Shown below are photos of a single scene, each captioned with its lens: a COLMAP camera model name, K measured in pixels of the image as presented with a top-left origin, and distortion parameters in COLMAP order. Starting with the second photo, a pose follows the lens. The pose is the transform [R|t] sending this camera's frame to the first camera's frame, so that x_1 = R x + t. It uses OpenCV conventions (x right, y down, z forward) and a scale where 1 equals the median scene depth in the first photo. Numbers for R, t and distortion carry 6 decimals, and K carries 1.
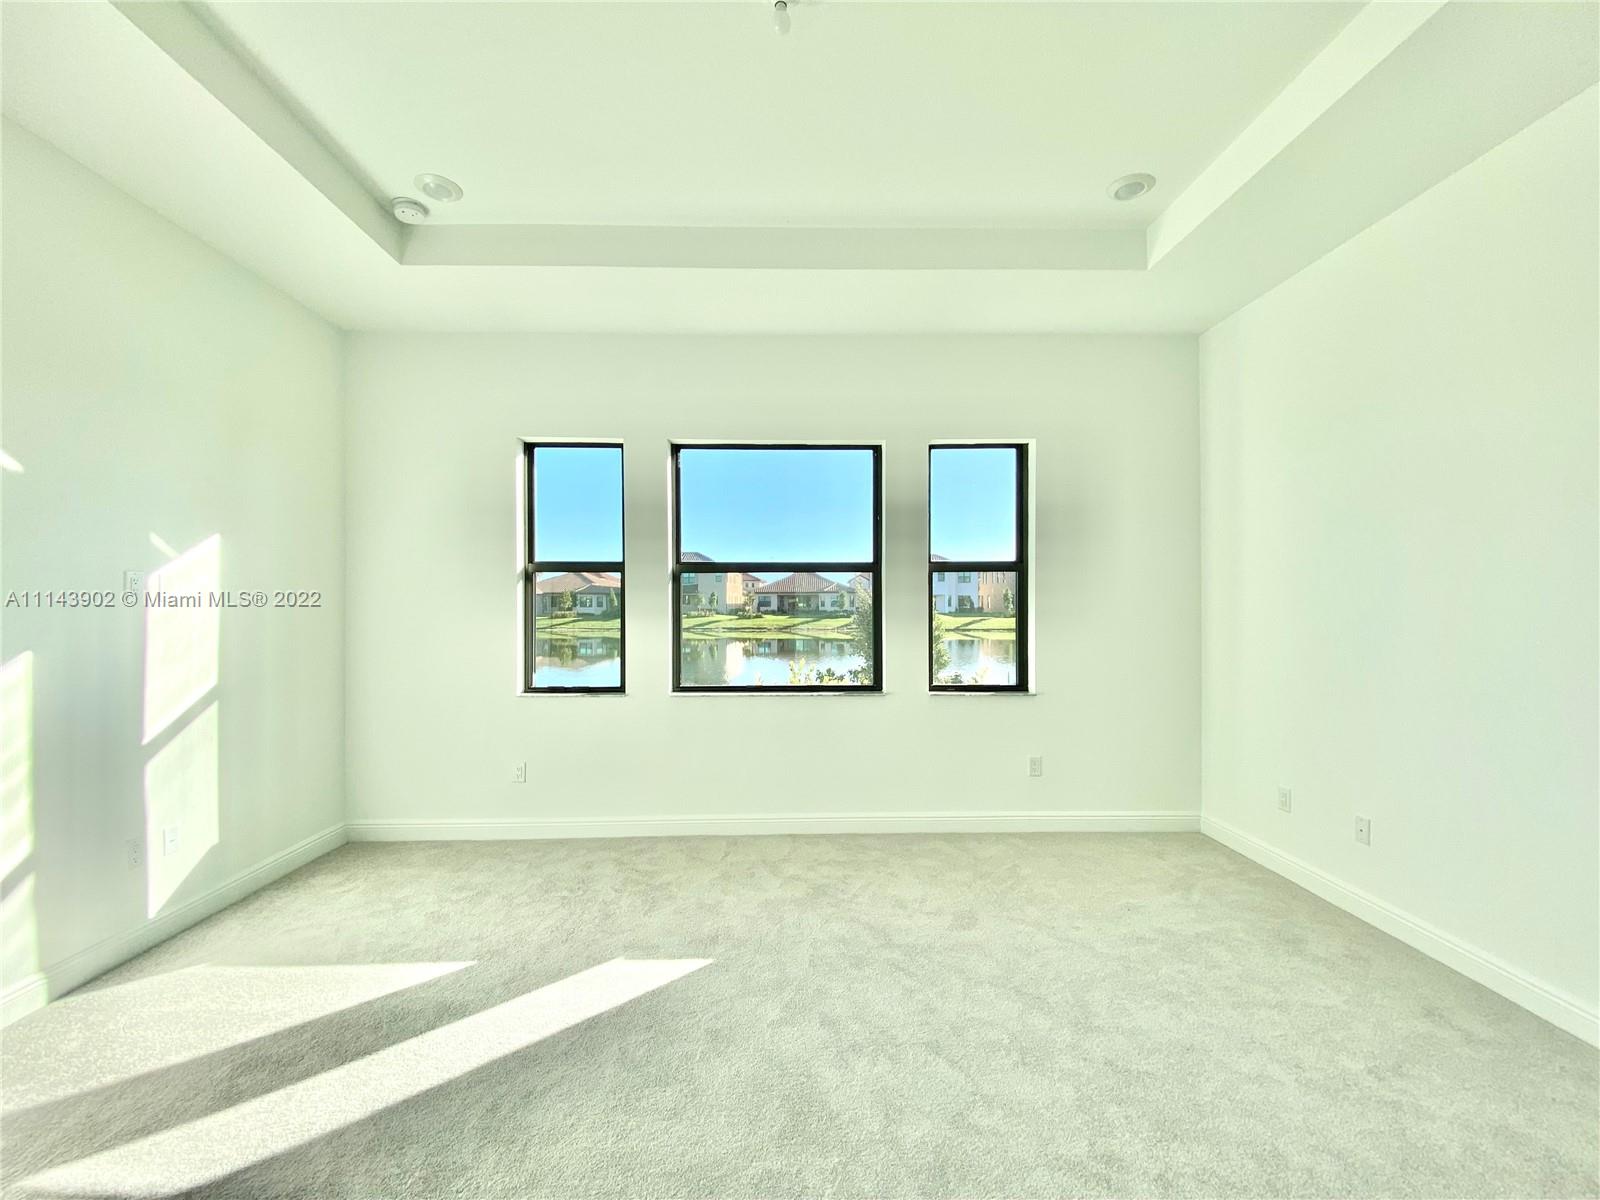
lens RADIAL K [[645.7, 0, 792.5], [0, 645.7, 599.9], [0, 0, 1]] dist [0.033129, -0.028408]
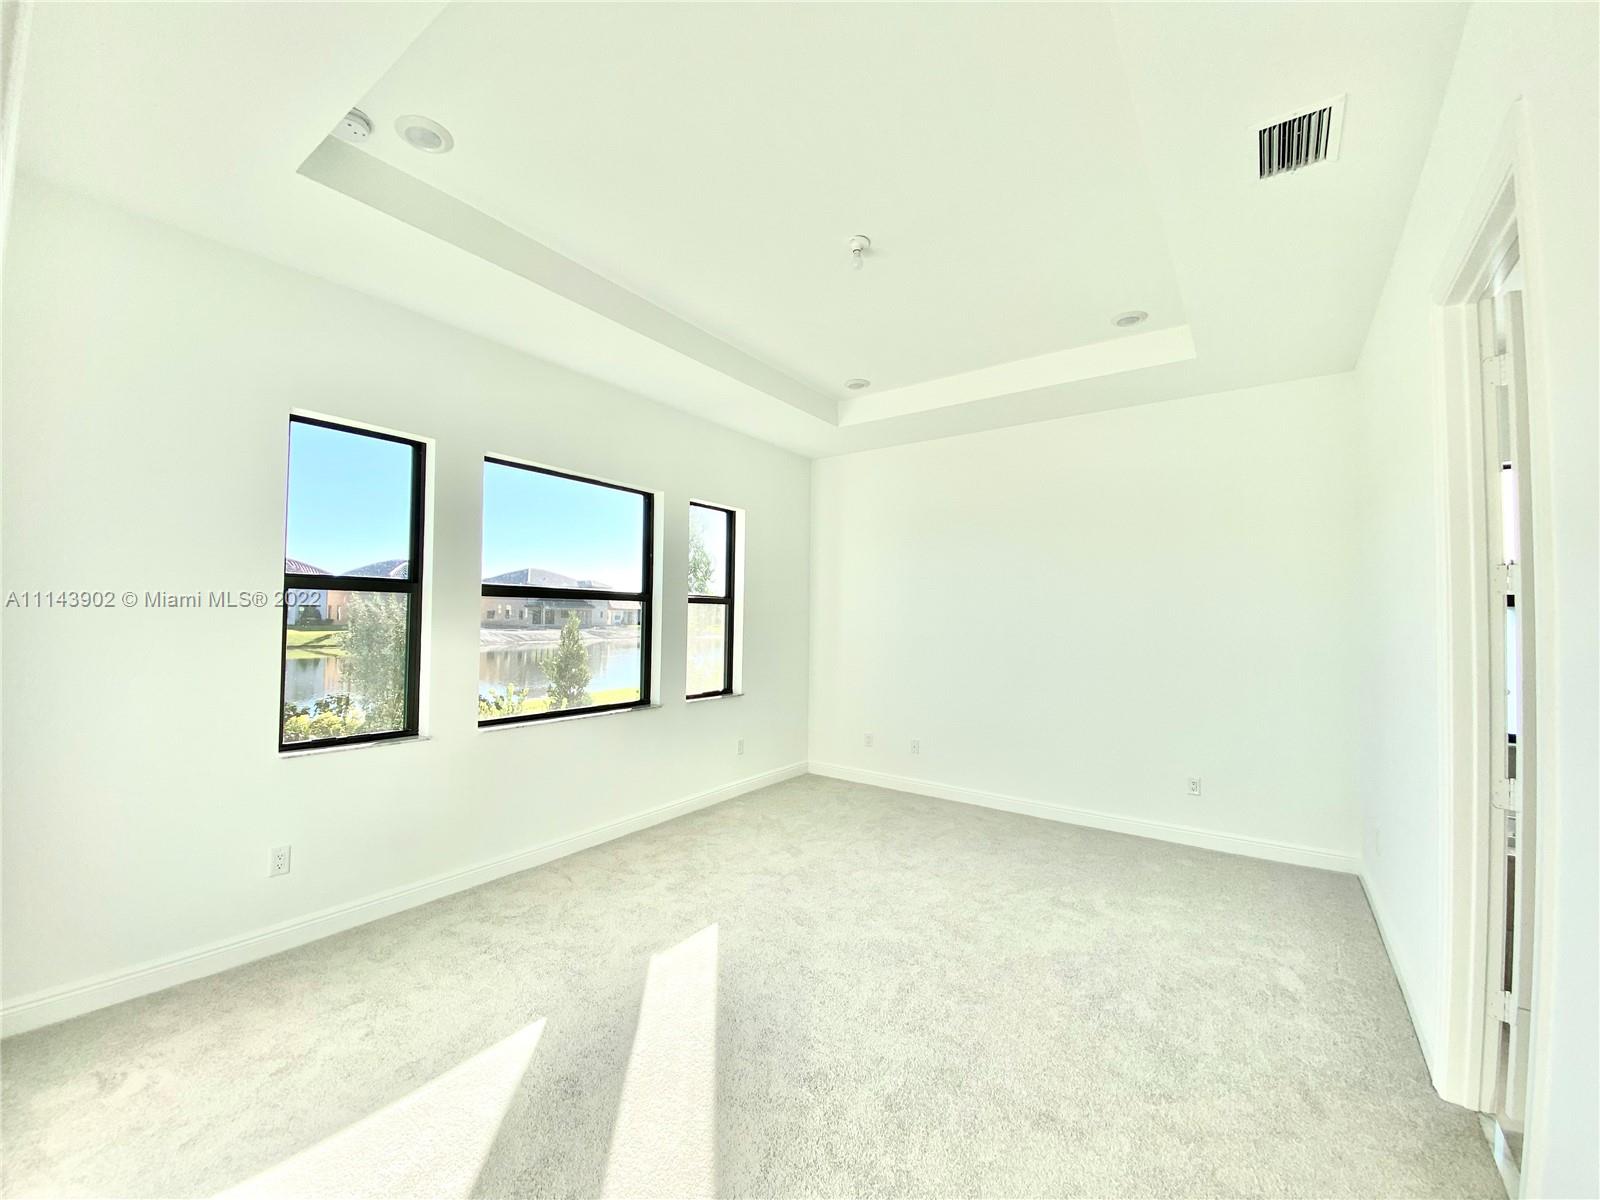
lens RADIAL K [[645.7, 0, 792.5], [0, 645.7, 599.9], [0, 0, 1]] dist [0.033129, -0.028408]
pose [[0.595192, 0.033656, 0.802878, -0.762742], [-0.018467, 0.999432, -0.028205, -0.020620], [-0.803371, 0.001961, 0.595476, 0.114381]]
